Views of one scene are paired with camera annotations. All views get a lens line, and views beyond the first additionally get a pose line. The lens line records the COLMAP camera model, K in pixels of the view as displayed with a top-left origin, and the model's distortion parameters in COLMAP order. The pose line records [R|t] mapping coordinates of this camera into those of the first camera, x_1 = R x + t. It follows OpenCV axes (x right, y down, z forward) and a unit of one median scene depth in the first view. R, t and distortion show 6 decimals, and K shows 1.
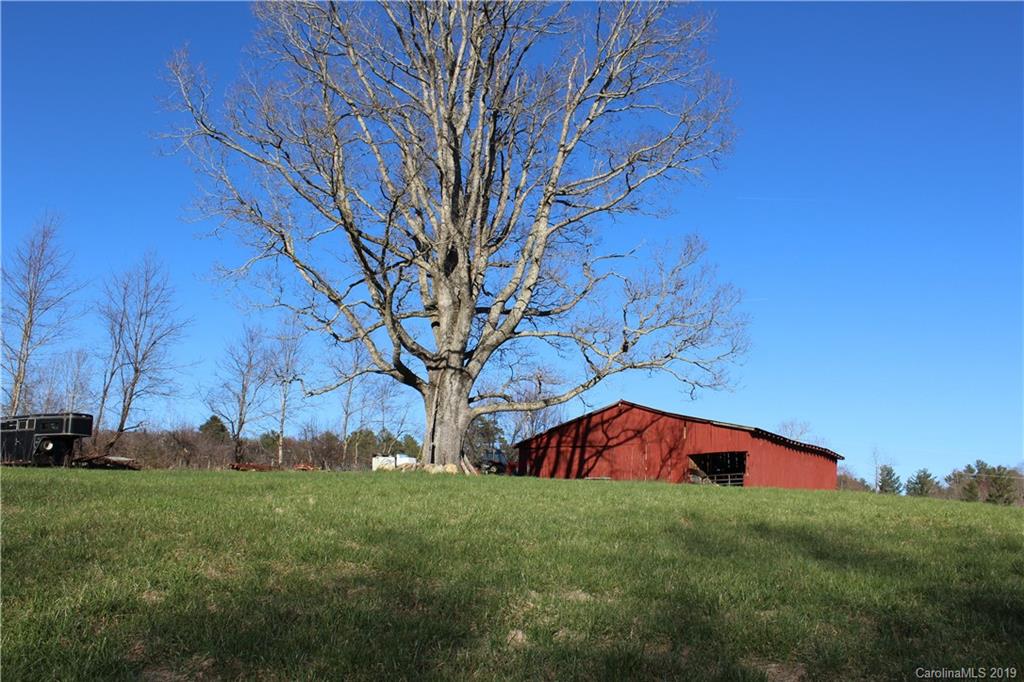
lens RADIAL K [[855.0, 0, 496.0], [0, 855.0, 326.3], [0, 0, 1]] dist [-0.165692, 0.138498]
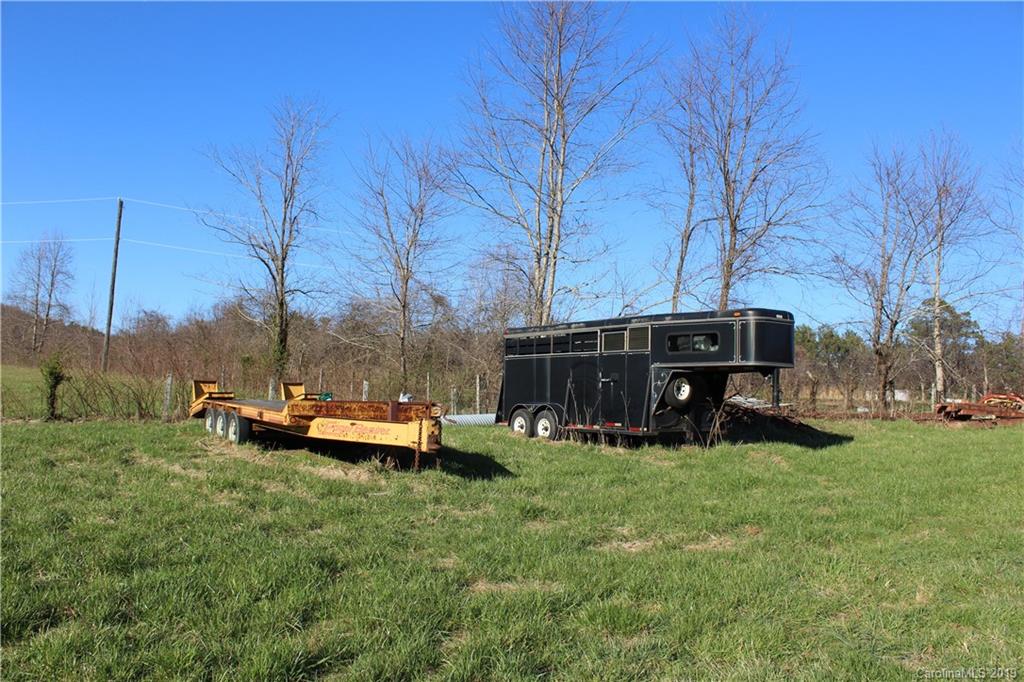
lens RADIAL K [[855.0, 0, 505.0], [0, 855.0, 347.0], [0, 0, 1]] dist [-0.165692, 0.138498]
pose [[0.895146, -0.003716, -0.445758, -2.337627], [0.068931, 0.989092, 0.130177, 0.334124], [0.440412, -0.147254, 0.885637, 3.155755]]
